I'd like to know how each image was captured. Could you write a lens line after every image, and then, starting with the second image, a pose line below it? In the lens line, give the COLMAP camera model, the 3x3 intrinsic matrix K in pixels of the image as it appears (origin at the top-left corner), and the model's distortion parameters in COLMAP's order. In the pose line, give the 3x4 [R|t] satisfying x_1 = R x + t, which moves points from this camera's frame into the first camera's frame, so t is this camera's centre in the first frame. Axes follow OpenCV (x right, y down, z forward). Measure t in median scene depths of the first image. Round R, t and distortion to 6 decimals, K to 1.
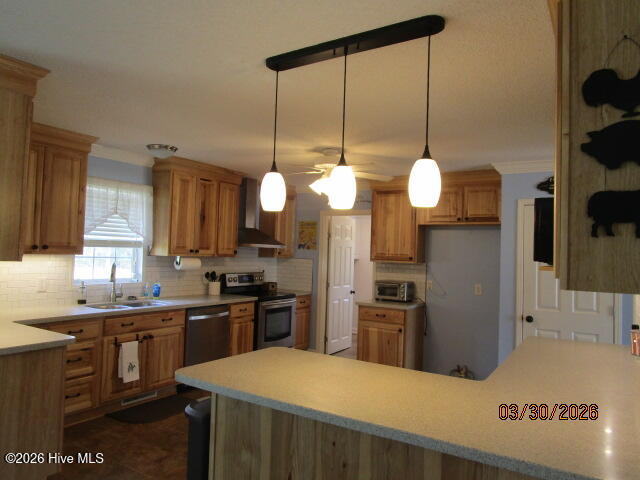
lens RADIAL K [[455.9, 0, 320.0], [0, 455.9, 240.0], [0, 0, 1]] dist [-0.007993, -0.004408]
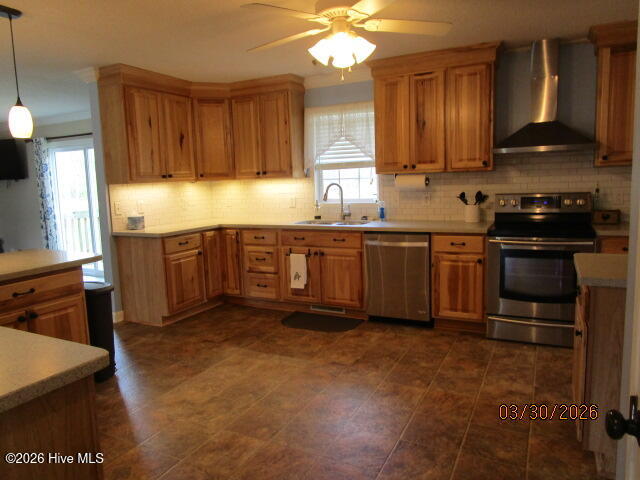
lens RADIAL K [[455.9, 0, 320.0], [0, 455.9, 240.0], [0, 0, 1]] dist [-0.007993, -0.004408]
pose [[0.092871, 0.089889, -0.991612, 0.680492], [0.062649, 0.993416, 0.095920, 0.084010], [0.993705, -0.071031, 0.086628, 0.938599]]
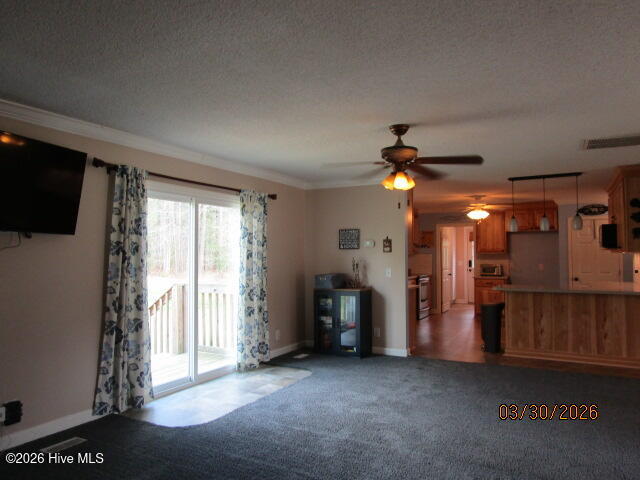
lens RADIAL K [[455.9, 0, 320.0], [0, 455.9, 240.0], [0, 0, 1]] dist [-0.007993, -0.004408]
pose [[0.998055, -0.029600, 0.054873, -0.287457], [0.029912, 0.999541, -0.004869, -0.006716], [-0.054703, 0.006501, 0.998481, -0.344450]]
